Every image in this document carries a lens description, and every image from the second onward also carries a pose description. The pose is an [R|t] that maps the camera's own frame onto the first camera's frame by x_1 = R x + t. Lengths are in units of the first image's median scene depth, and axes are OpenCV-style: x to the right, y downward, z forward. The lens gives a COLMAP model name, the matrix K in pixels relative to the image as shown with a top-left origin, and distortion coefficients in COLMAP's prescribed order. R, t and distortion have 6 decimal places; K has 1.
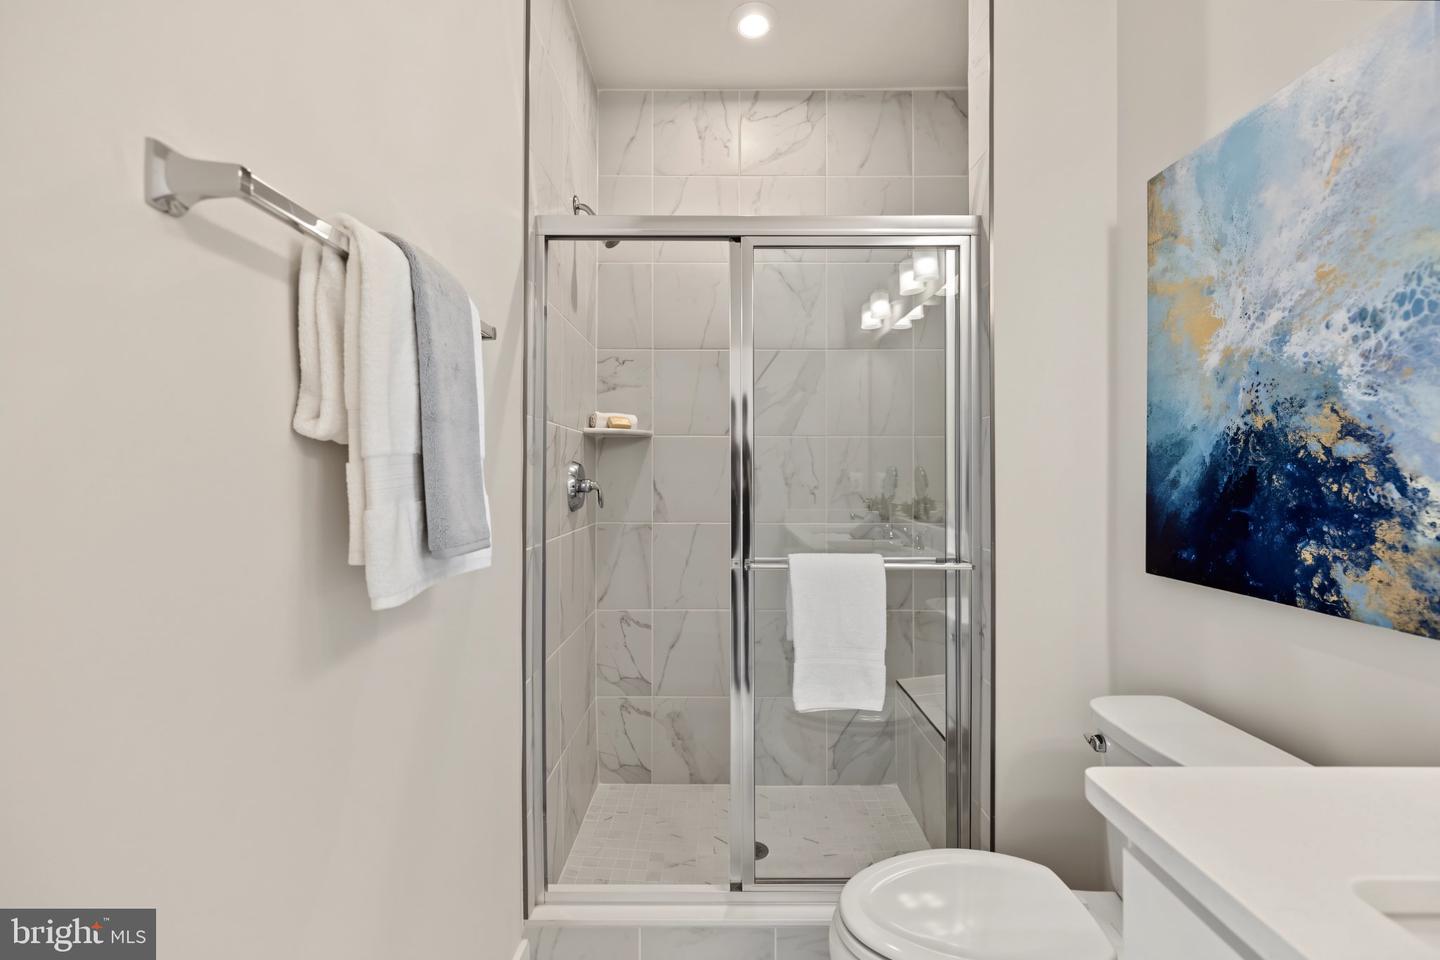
lens RADIAL K [[624.4, 0, 722.8], [0, 624.4, 473.1], [0, 0, 1]] dist [0.001835, 0.000286]
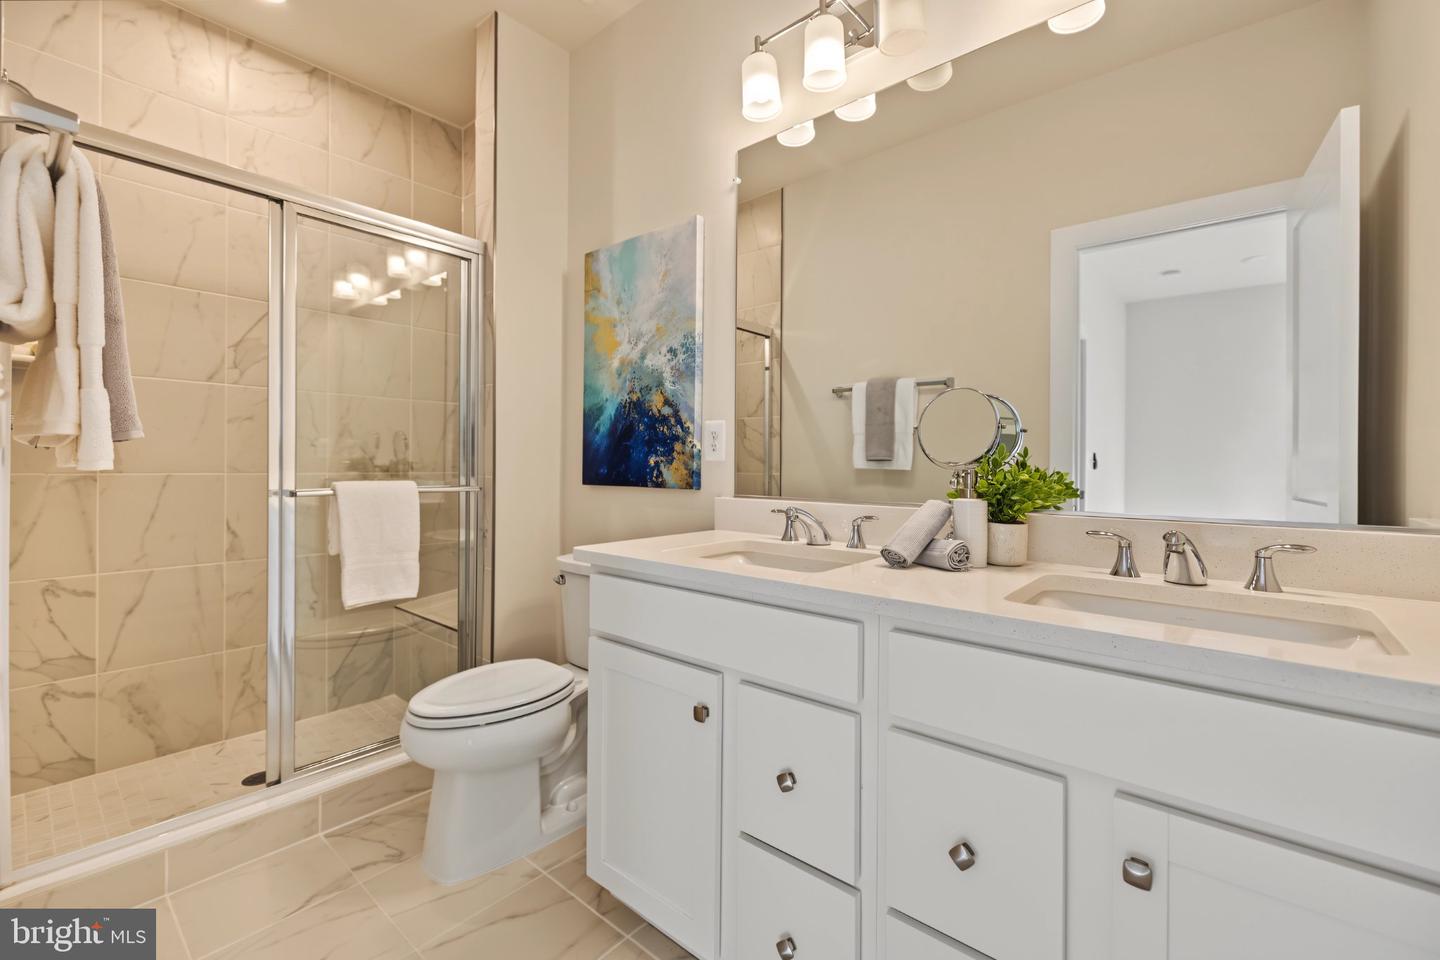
lens RADIAL K [[608.7, 0, 718.6], [0, 608.7, 469.4], [0, 0, 1]] dist [0.000730, 0.000198]
pose [[0.653361, -0.001044, 0.757046, -0.383622], [-0.010349, 0.999893, 0.010310, 0.111737], [-0.756976, -0.014571, 0.653281, -0.415317]]
